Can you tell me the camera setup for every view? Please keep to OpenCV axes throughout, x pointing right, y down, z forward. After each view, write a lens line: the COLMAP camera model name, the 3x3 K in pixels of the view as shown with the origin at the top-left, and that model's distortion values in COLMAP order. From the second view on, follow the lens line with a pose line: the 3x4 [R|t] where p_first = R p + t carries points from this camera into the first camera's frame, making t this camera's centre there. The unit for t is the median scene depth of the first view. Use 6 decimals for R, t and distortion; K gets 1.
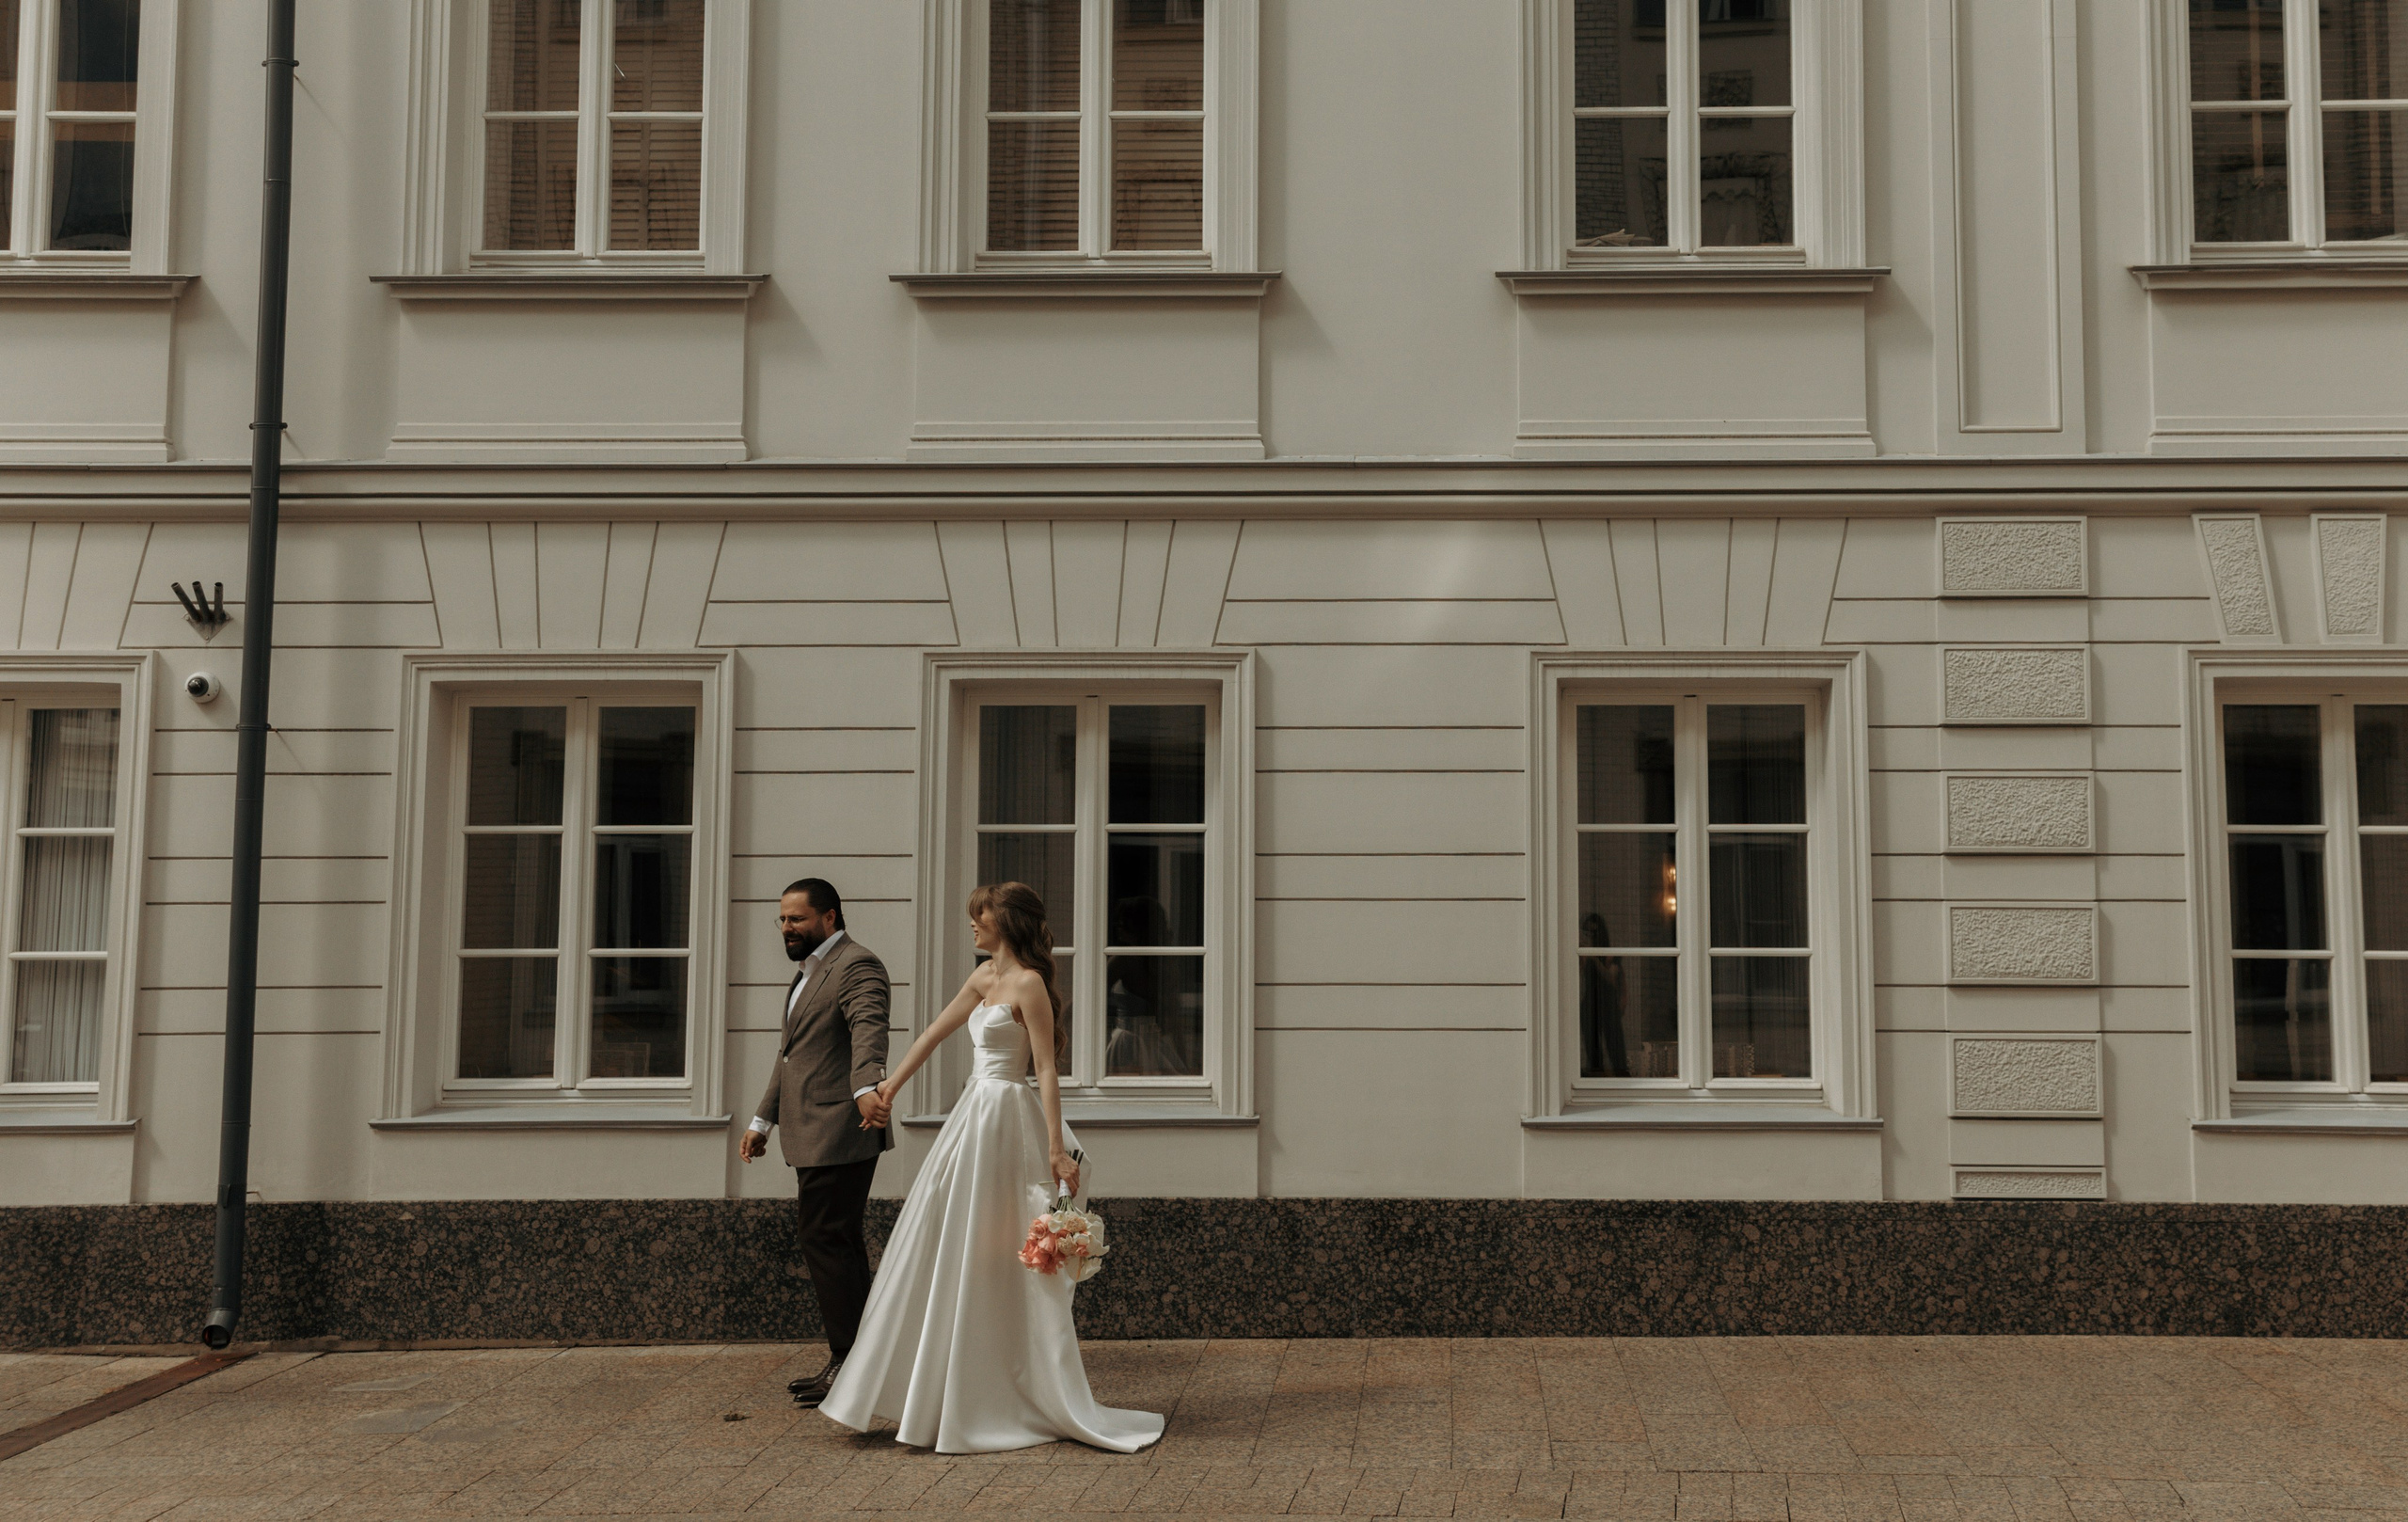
lens RADIAL K [[2687.8, 0, 1168.0], [0, 2687.8, 686.0], [0, 0, 1]] dist [0.032238, 0.000000]
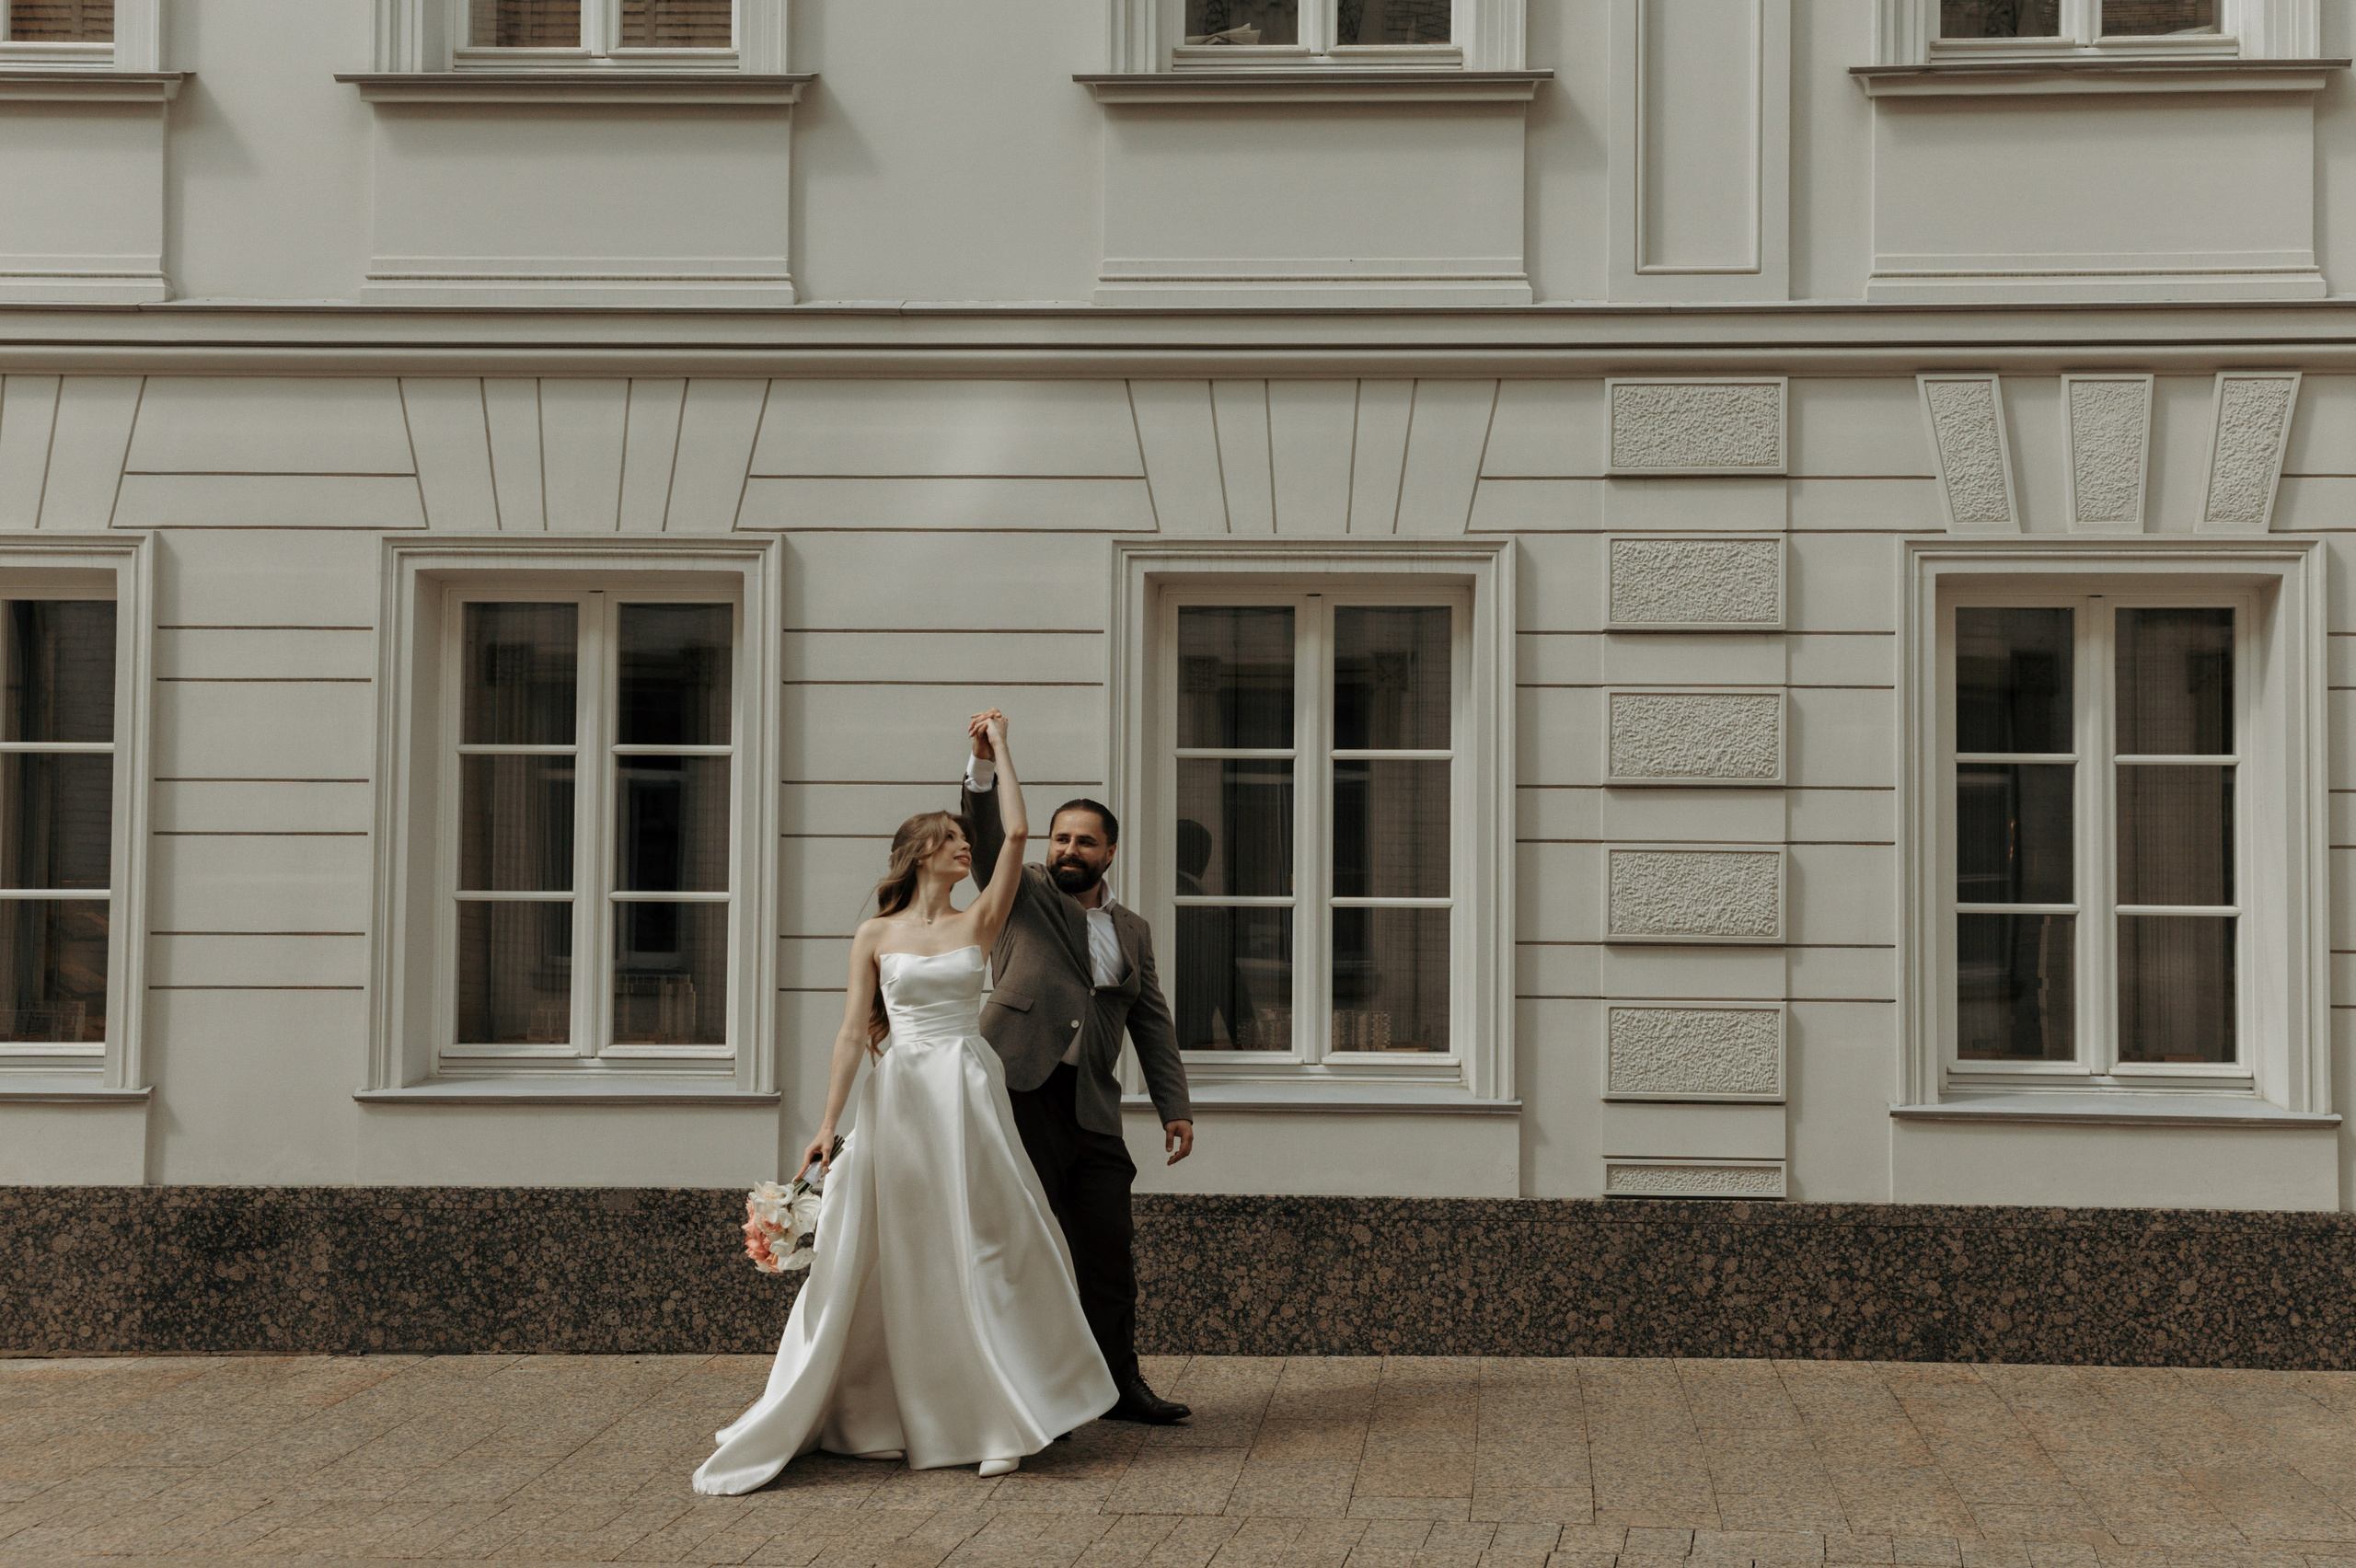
lens RADIAL K [[3244.3, 0, 1170.7], [0, 3244.3, 784.8], [0, 0, 1]] dist [0.083532, 0.000000]
pose [[0.999644, 0.006319, -0.025925, 0.179821], [-0.004682, 0.998021, 0.062703, -0.000173], [0.026270, -0.062559, 0.997695, -0.003177]]
